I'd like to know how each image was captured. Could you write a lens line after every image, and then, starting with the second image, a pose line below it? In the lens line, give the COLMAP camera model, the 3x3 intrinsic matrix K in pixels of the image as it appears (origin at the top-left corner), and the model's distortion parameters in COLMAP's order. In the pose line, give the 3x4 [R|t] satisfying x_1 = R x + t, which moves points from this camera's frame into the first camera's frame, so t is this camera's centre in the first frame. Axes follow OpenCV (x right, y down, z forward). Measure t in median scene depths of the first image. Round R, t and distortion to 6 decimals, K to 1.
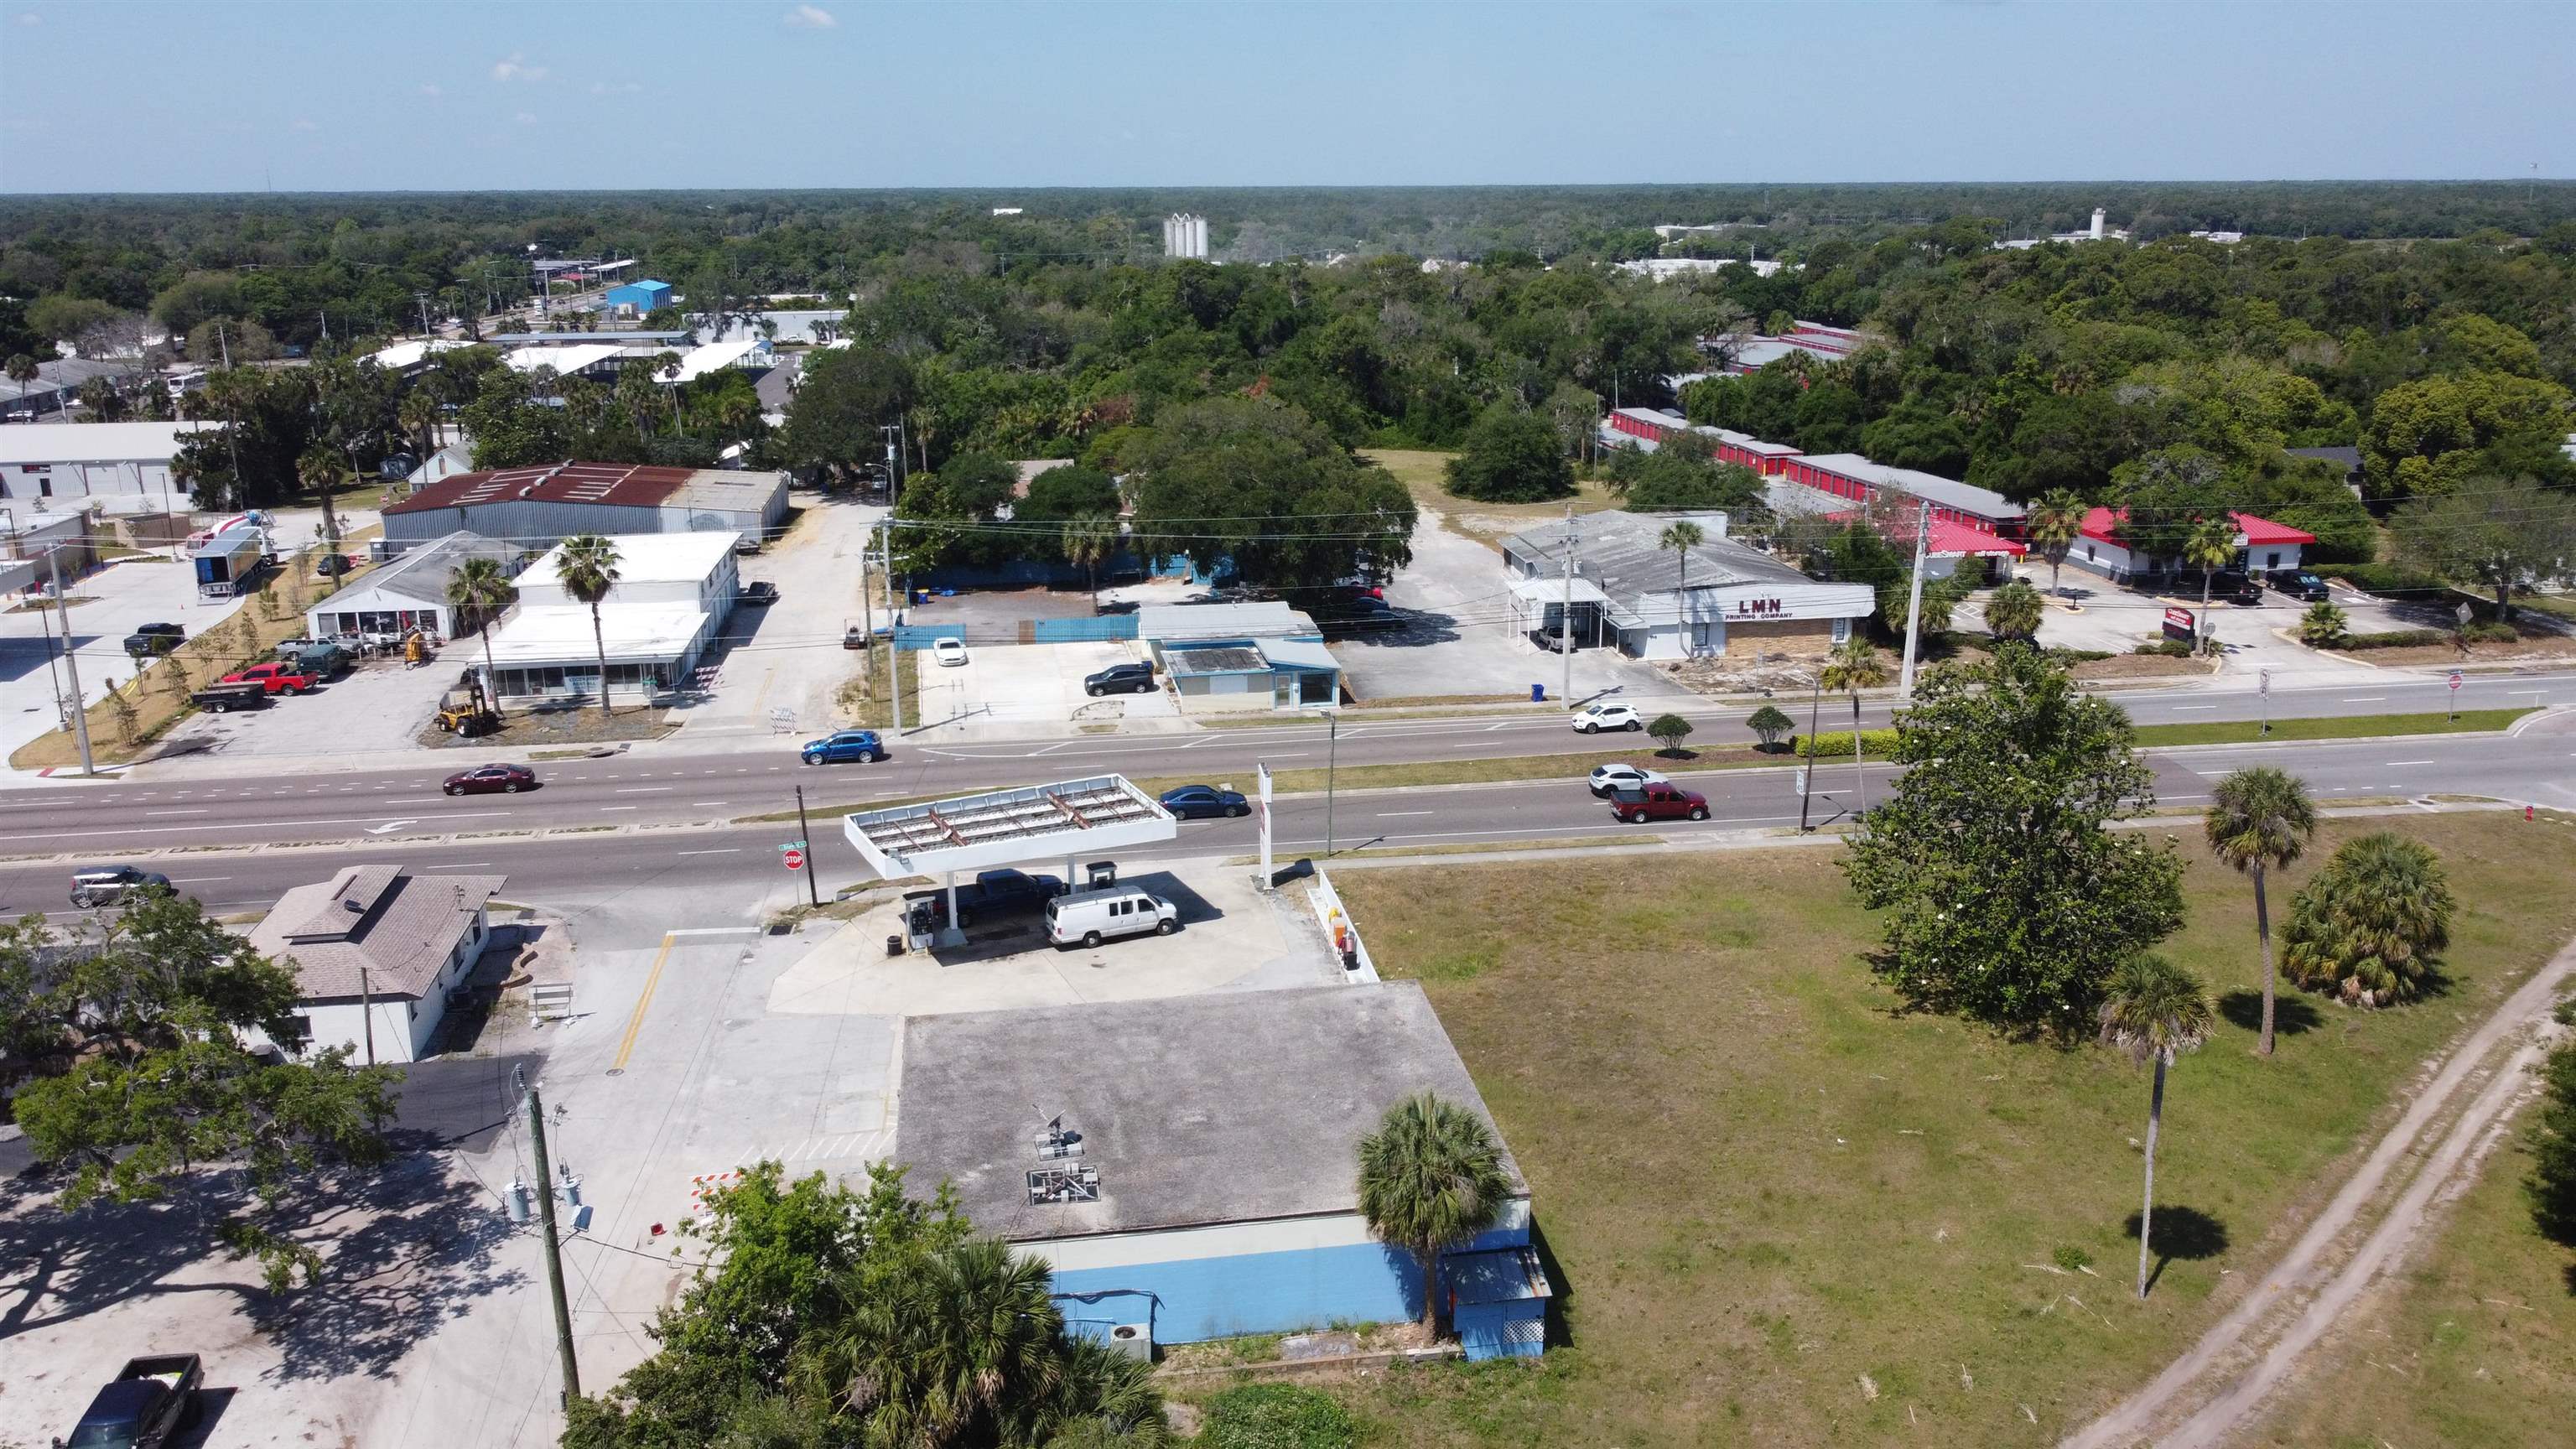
lens RADIAL K [[1954.5, 0, 1301.6], [0, 1954.5, 713.5], [0, 0, 1]] dist [-0.001665, -0.004918]
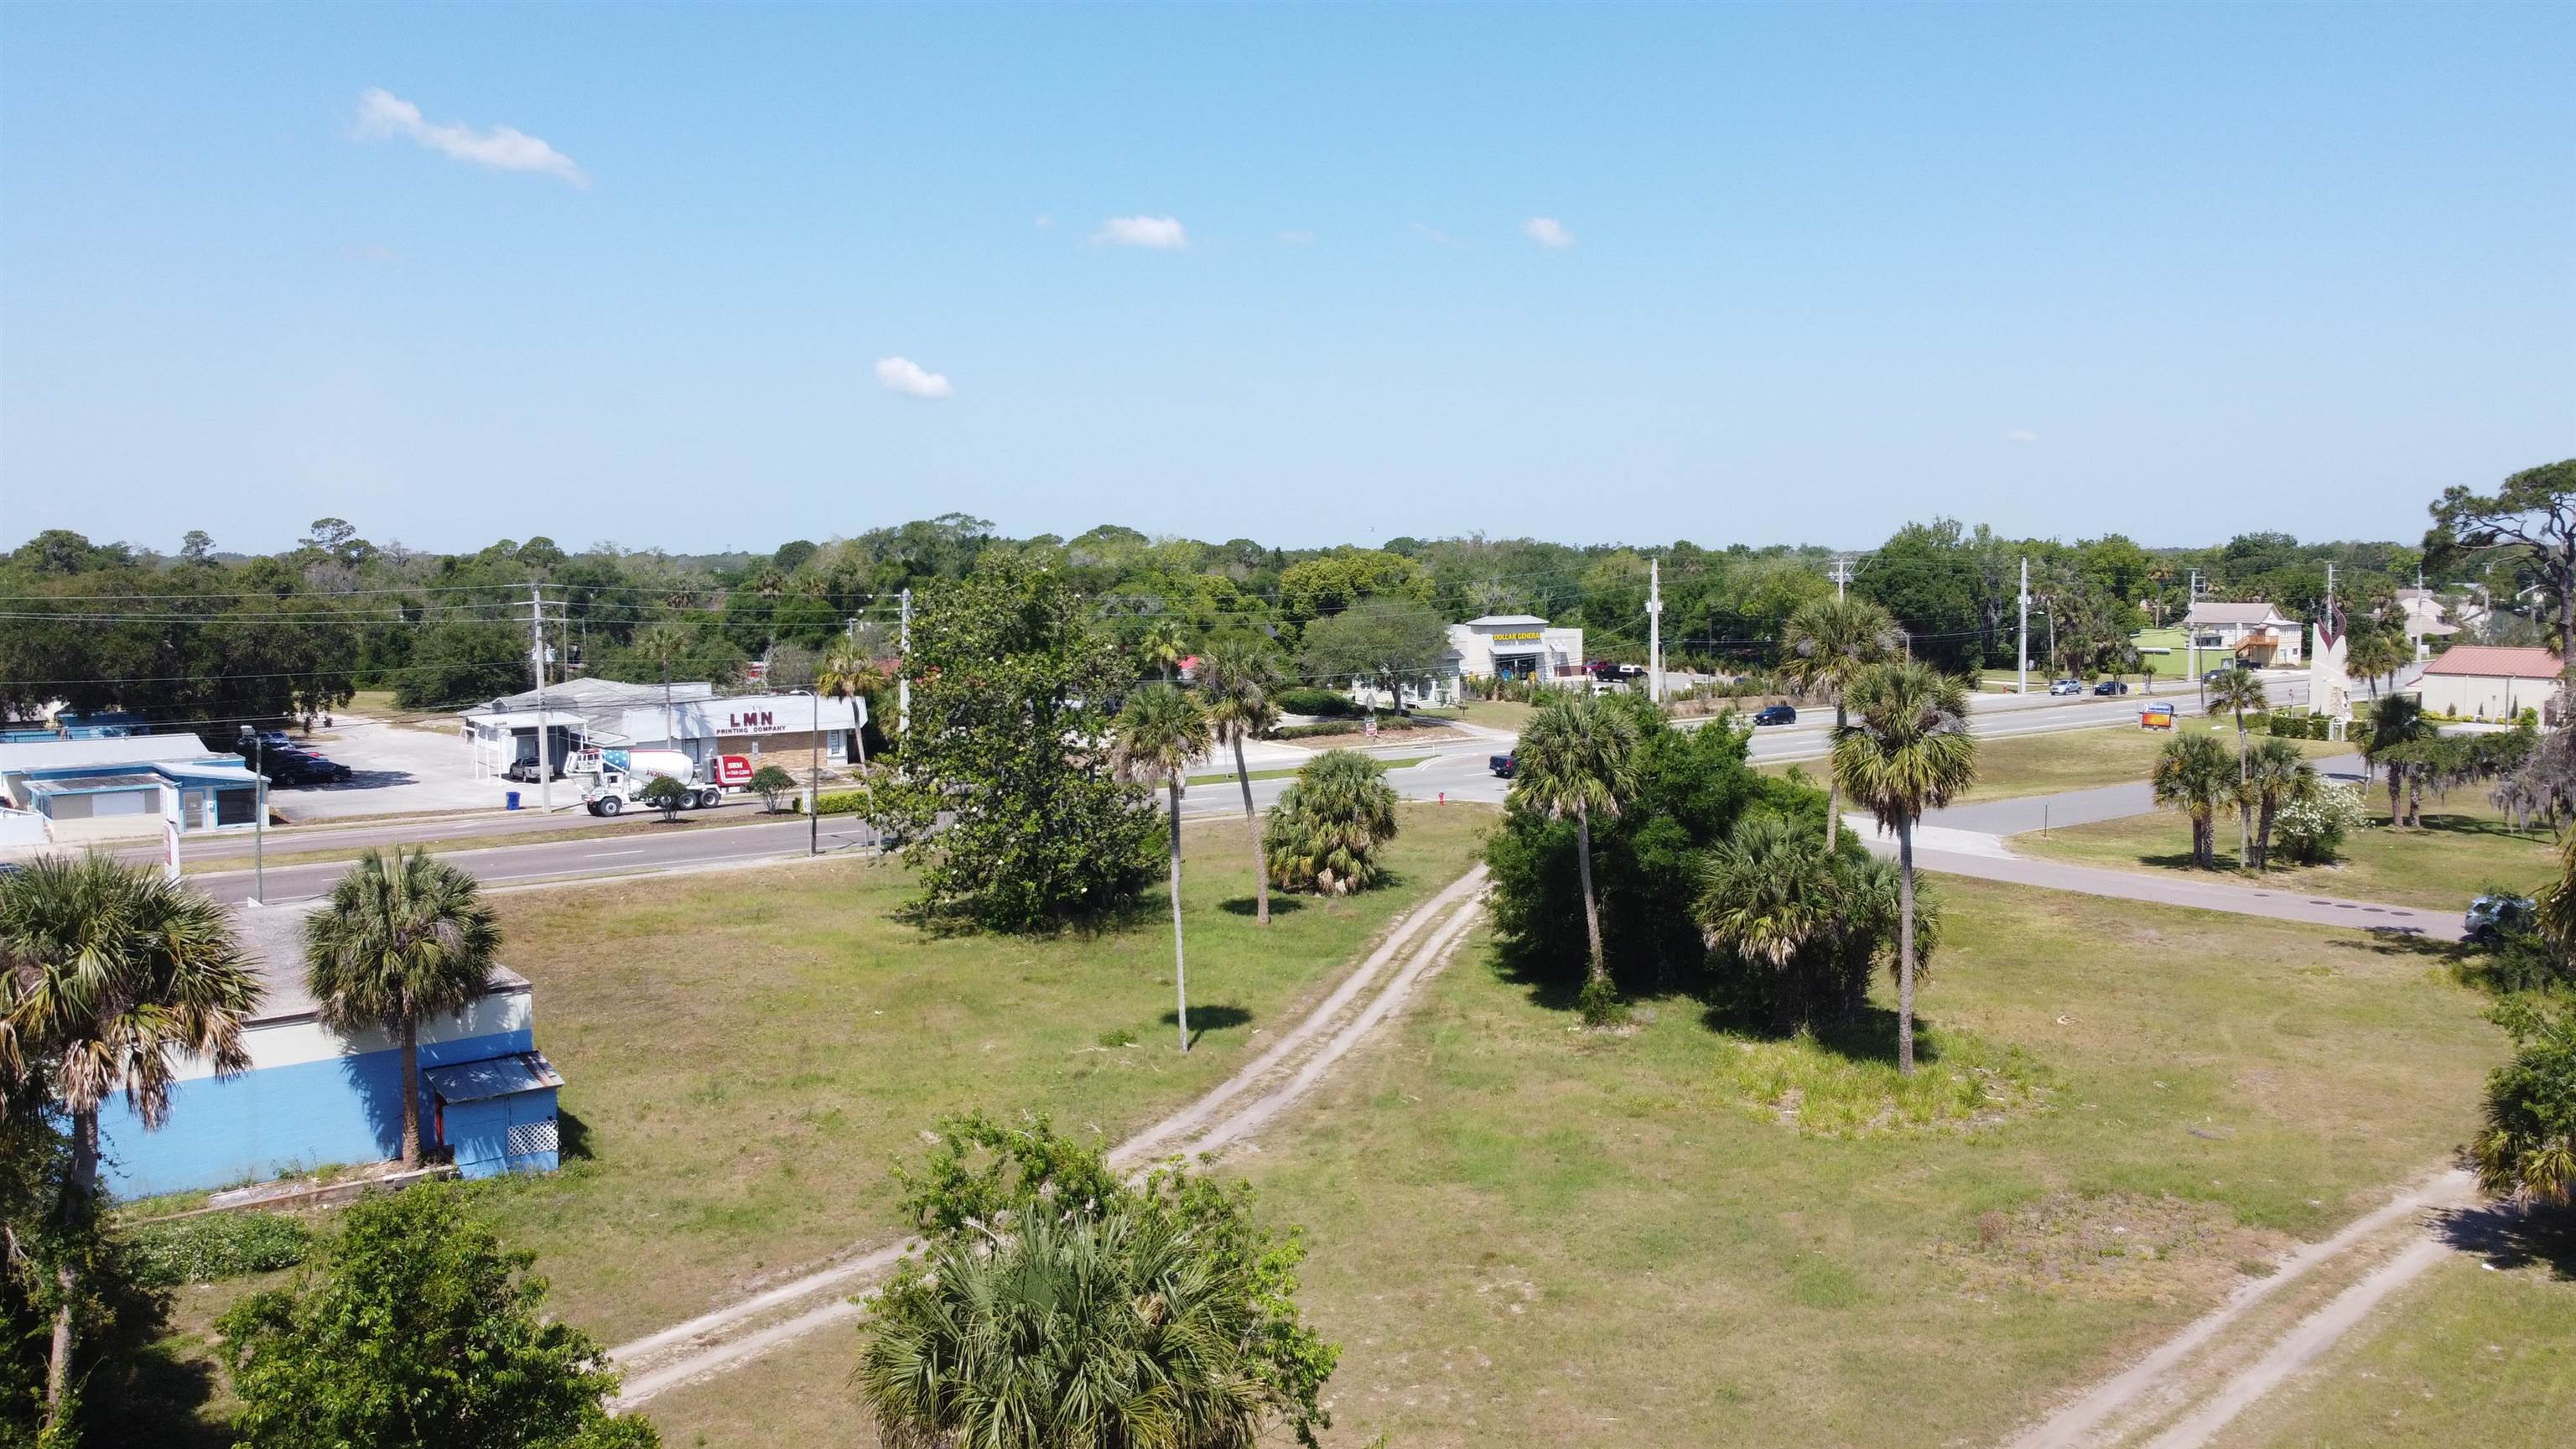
lens RADIAL K [[1954.5, 0, 1299.1], [0, 1954.5, 706.8], [0, 0, 1]] dist [-0.001665, -0.004918]
pose [[0.873148, -0.035160, 0.486185, -0.001040], [0.126906, 0.979397, -0.157085, 0.209063], [-0.470645, 0.198858, 0.859621, 0.051577]]
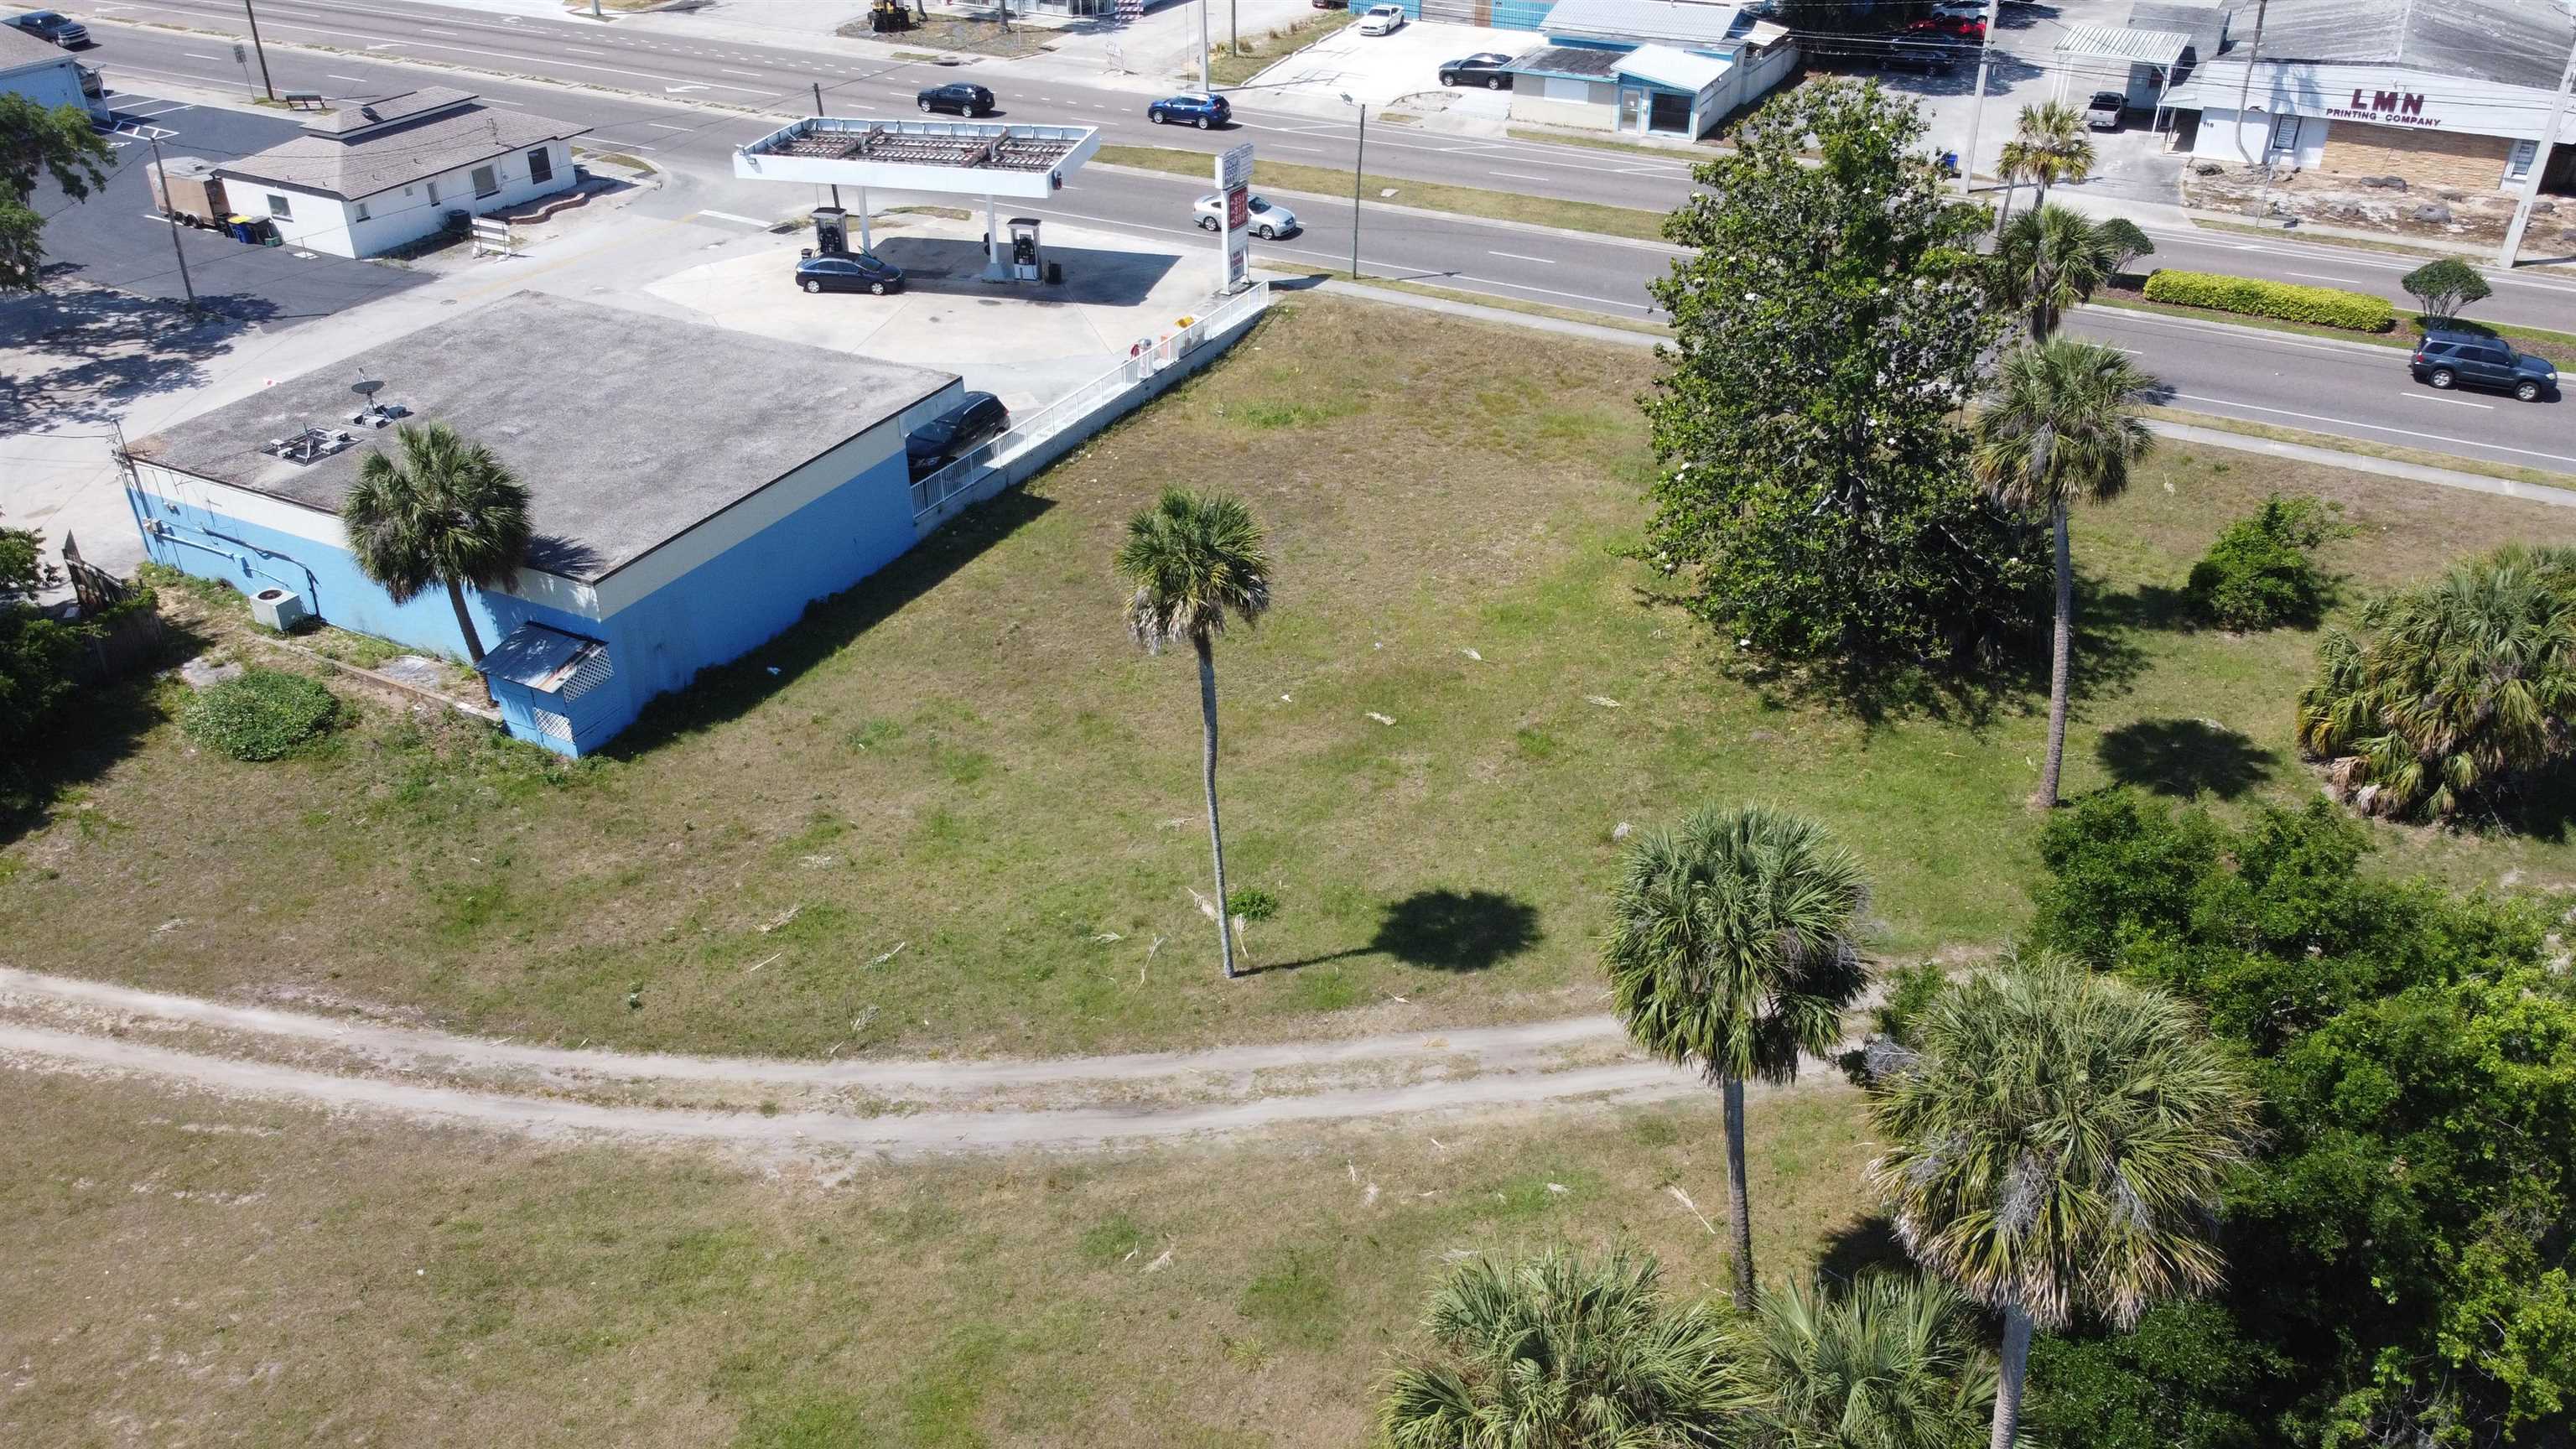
lens RADIAL K [[1954.5, 0, 1293.7], [0, 1954.5, 703.9], [0, 0, 1]] dist [-0.001665, -0.004918]
pose [[0.801888, 0.305110, -0.513696, 0.563719], [-0.158997, 0.937750, 0.308781, -0.012403], [0.575931, -0.165932, 0.800482, 0.330595]]
